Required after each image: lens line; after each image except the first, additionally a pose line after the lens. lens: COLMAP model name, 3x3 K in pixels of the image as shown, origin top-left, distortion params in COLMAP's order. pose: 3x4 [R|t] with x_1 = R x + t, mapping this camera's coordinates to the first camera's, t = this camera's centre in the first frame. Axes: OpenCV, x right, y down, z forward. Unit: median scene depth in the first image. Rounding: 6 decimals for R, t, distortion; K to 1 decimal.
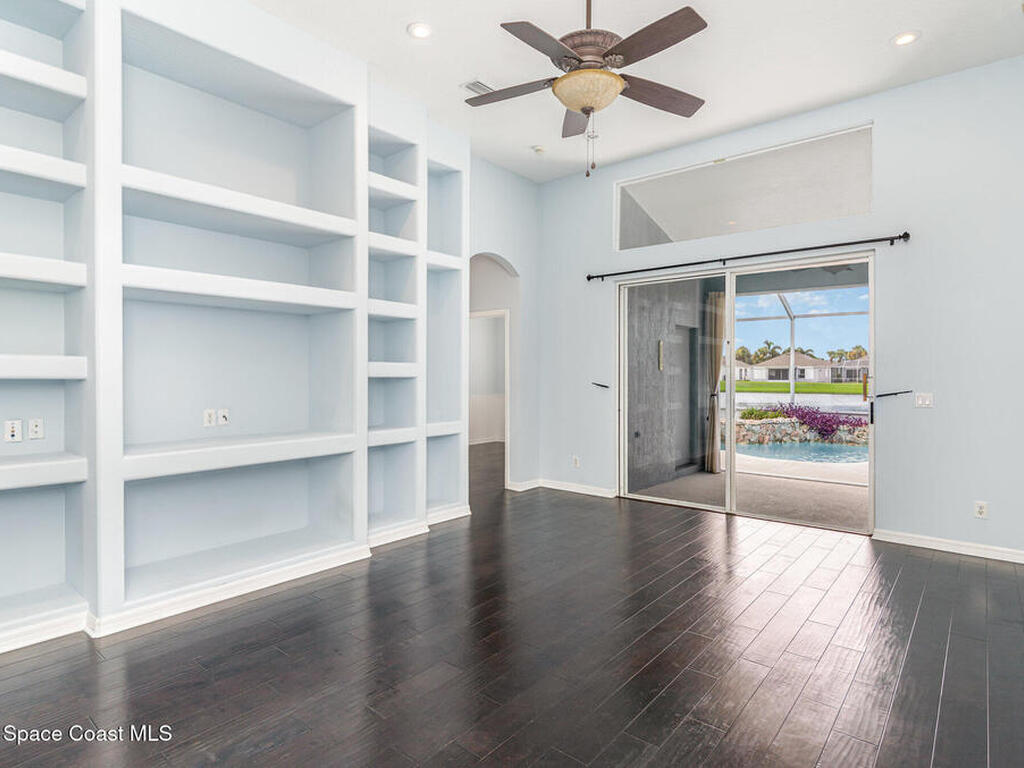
lens RADIAL K [[567.9, 0, 513.5], [0, 567.9, 379.0], [0, 0, 1]] dist [0.012214, 0.000020]
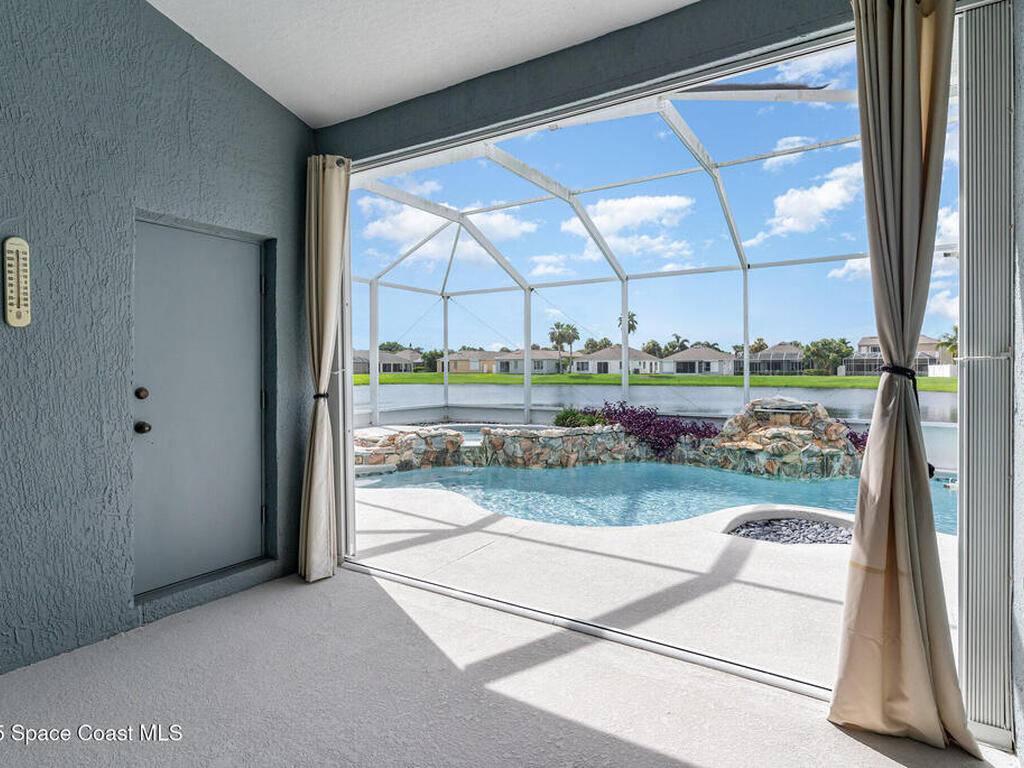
lens RADIAL K [[567.9, 0, 513.5], [0, 567.9, 379.0], [0, 0, 1]] dist [0.012214, 0.000020]
pose [[0.991374, -0.005303, 0.130956, 0.275966], [0.003965, 0.999937, 0.010474, 0.006712], [-0.131003, -0.009865, 0.991333, 0.345594]]
